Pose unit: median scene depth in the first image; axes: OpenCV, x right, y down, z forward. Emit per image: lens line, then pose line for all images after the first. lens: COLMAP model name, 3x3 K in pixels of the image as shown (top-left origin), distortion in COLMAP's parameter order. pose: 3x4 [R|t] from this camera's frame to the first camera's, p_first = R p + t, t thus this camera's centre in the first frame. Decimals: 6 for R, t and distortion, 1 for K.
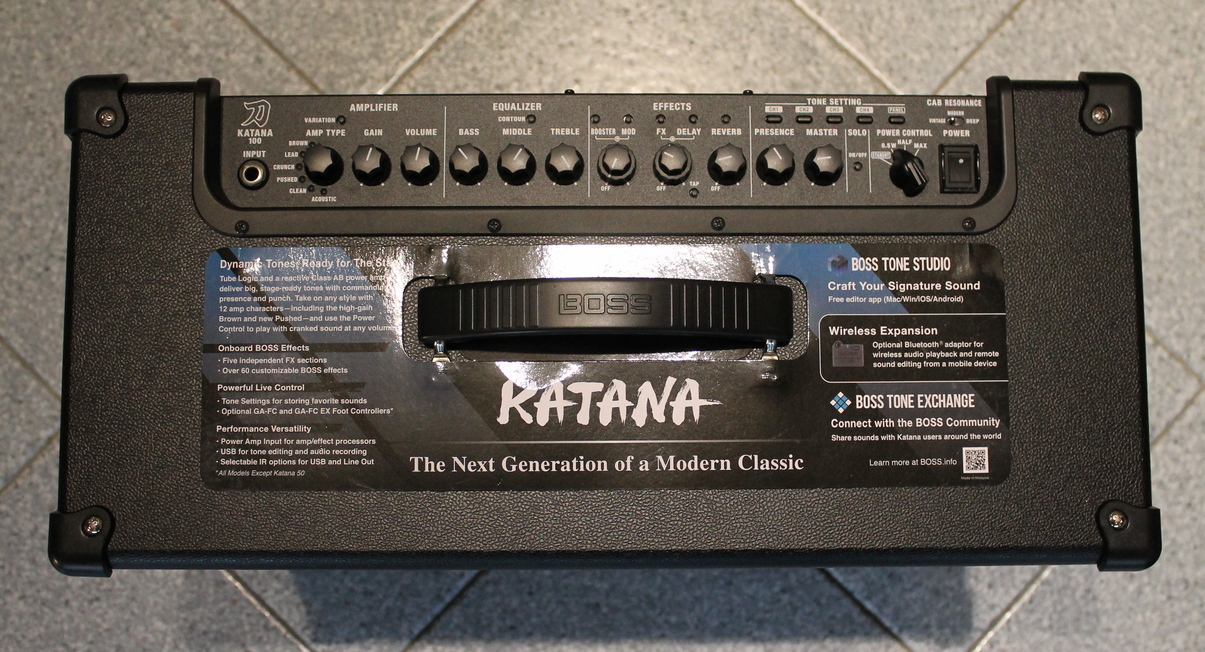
lens RADIAL K [[1375.5, 0, 613.3], [0, 1375.5, 316.1], [0, 0, 1]] dist [-0.147176, 0.000000]
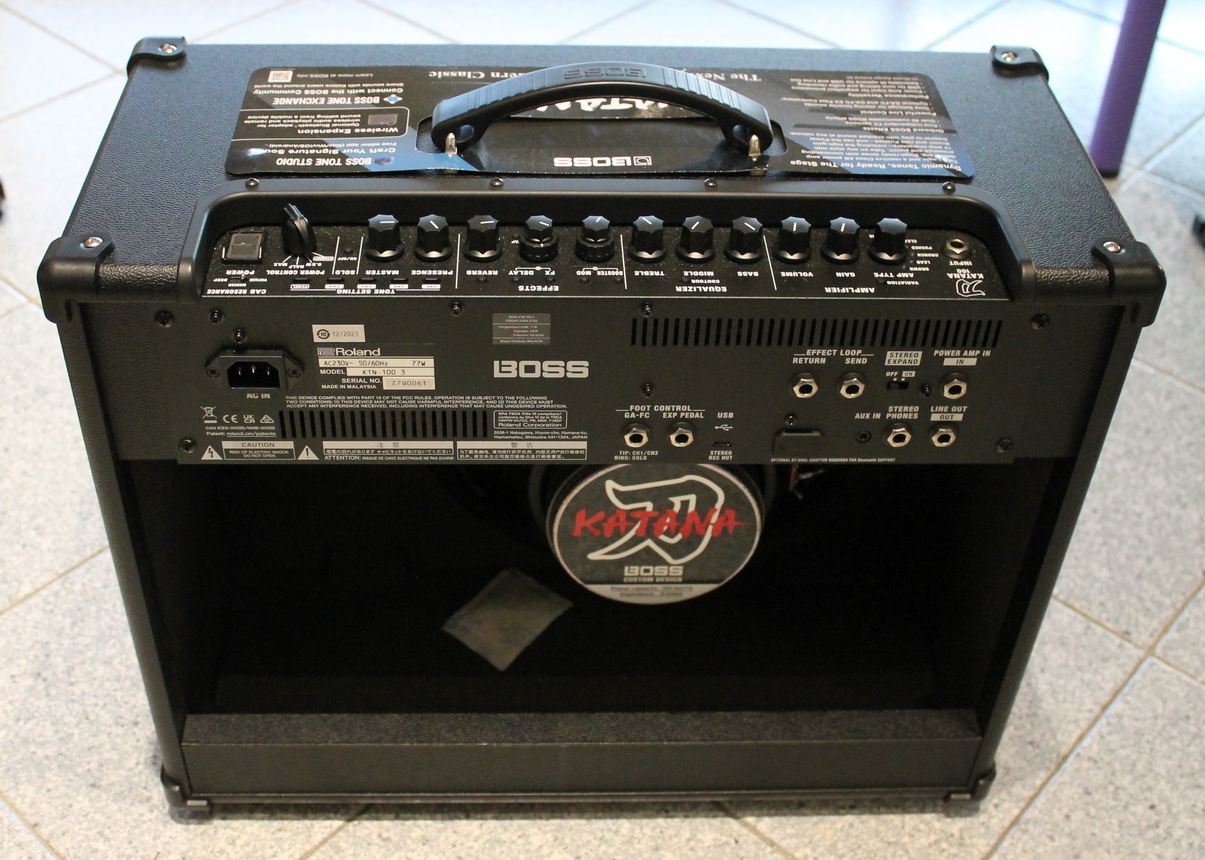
lens RADIAL K [[1508.5, 0, 599.0], [0, 1508.5, 433.9], [0, 0, 1]] dist [-0.166092, 0.000000]
pose [[-0.998710, -0.002438, -0.050714, 0.056628], [-0.040088, -0.575116, 0.817089, -1.119842], [-0.031158, 0.818068, 0.574277, 0.508489]]
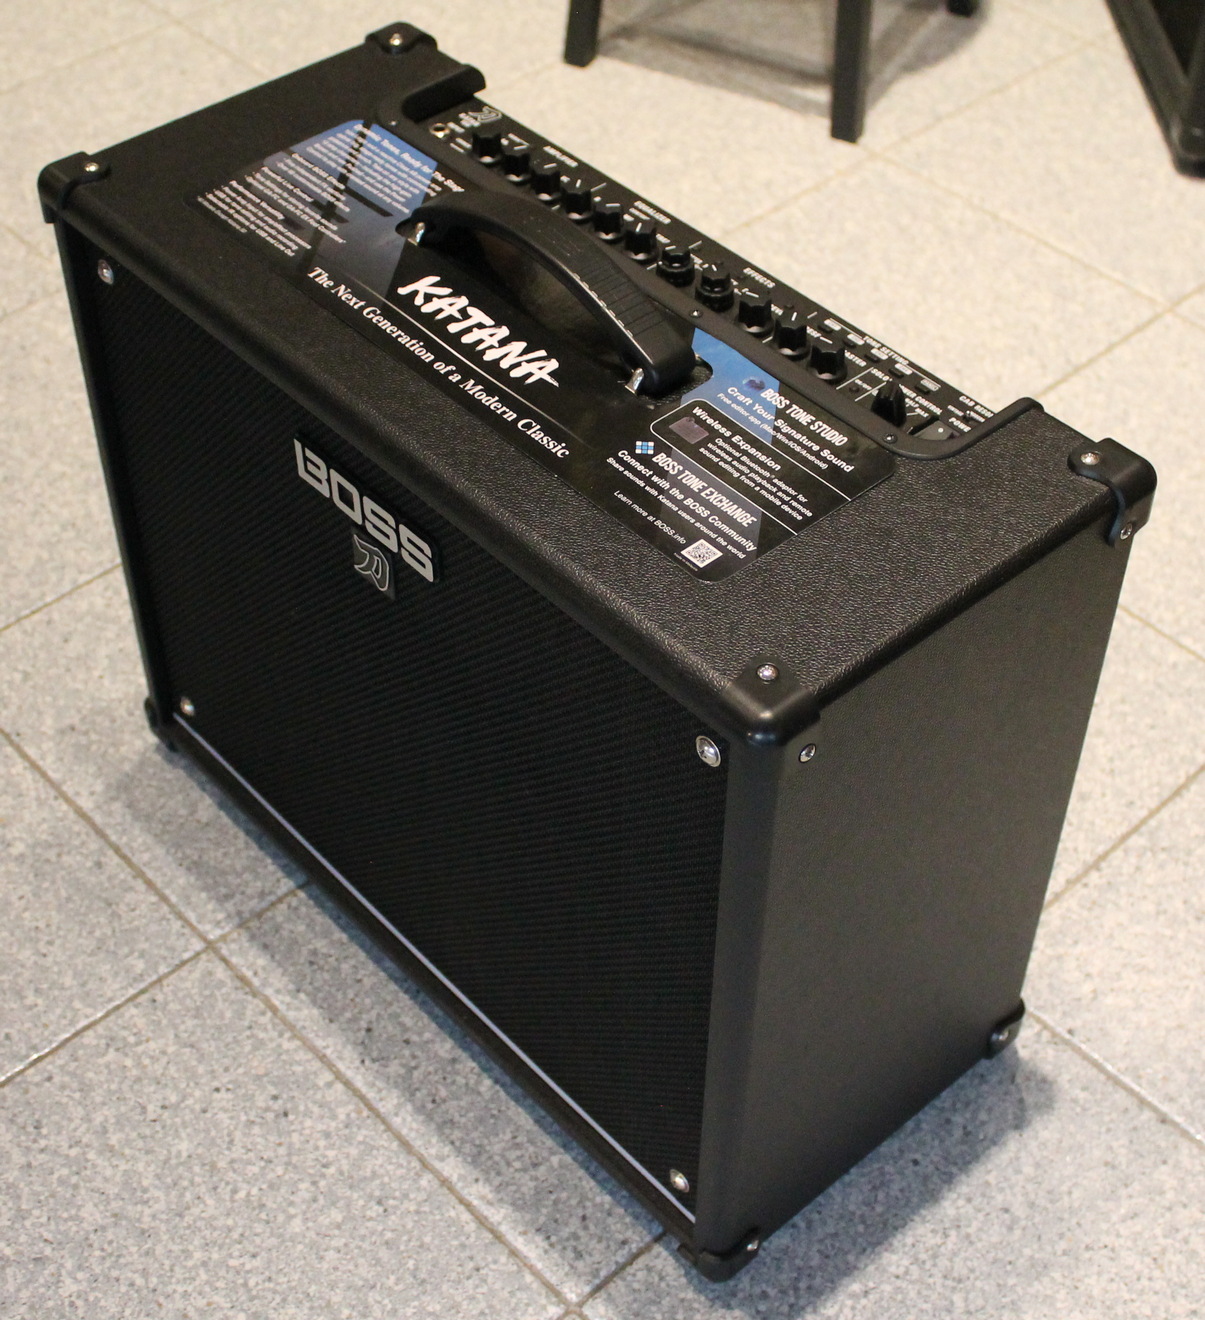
lens RADIAL K [[2107.0, 0, 597.4], [0, 2107.0, 656.6], [0, 0, 1]] dist [-0.207489, 0.000000]
pose [[0.661363, 0.529785, -0.530968, 0.954146], [-0.746370, 0.535022, -0.395833, 0.708680], [0.074373, 0.658088, 0.749259, 0.049273]]
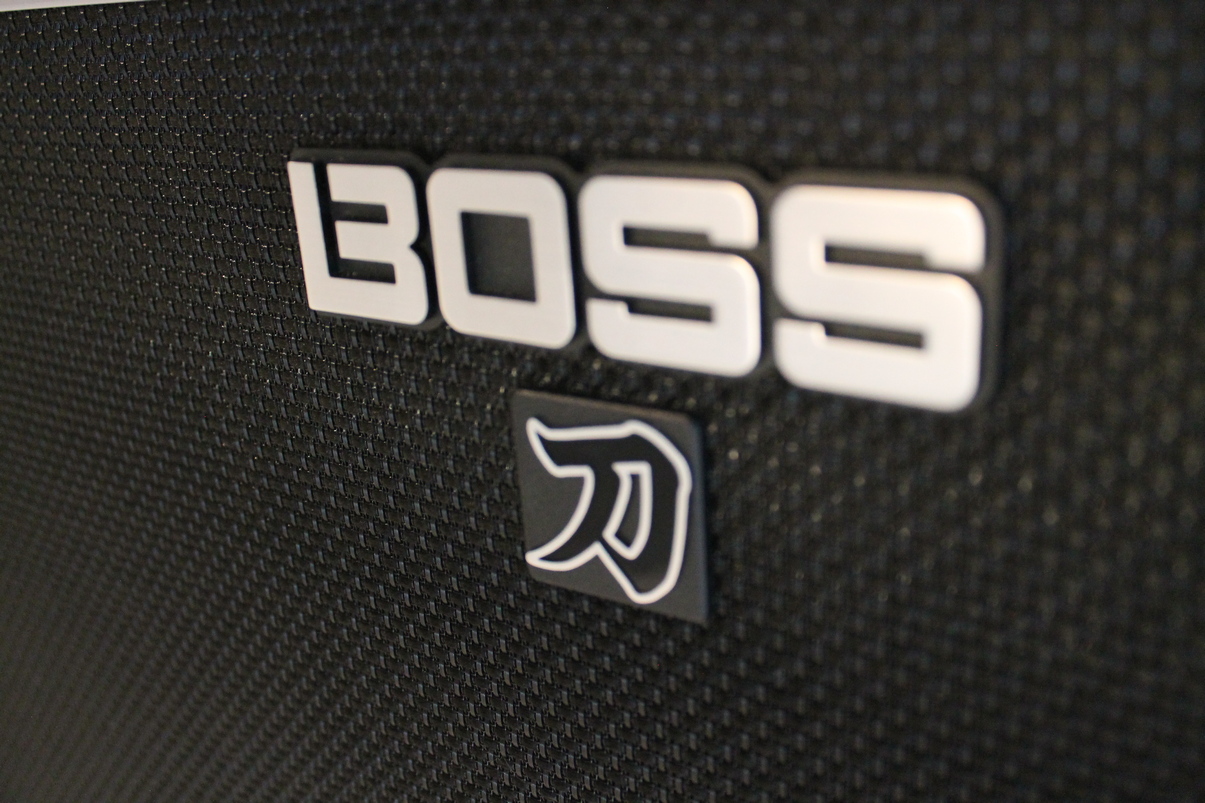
lens RADIAL K [[1191.6, 0, 601.9], [0, 1191.6, 403.2], [0, 0, 1]] dist [-0.008191, 0.000000]
pose [[0.815779, 0.142099, -0.560636, 0.134497], [-0.565336, 0.400499, -0.721107, 0.362113], [0.122066, 0.905212, 0.407053, 1.015993]]
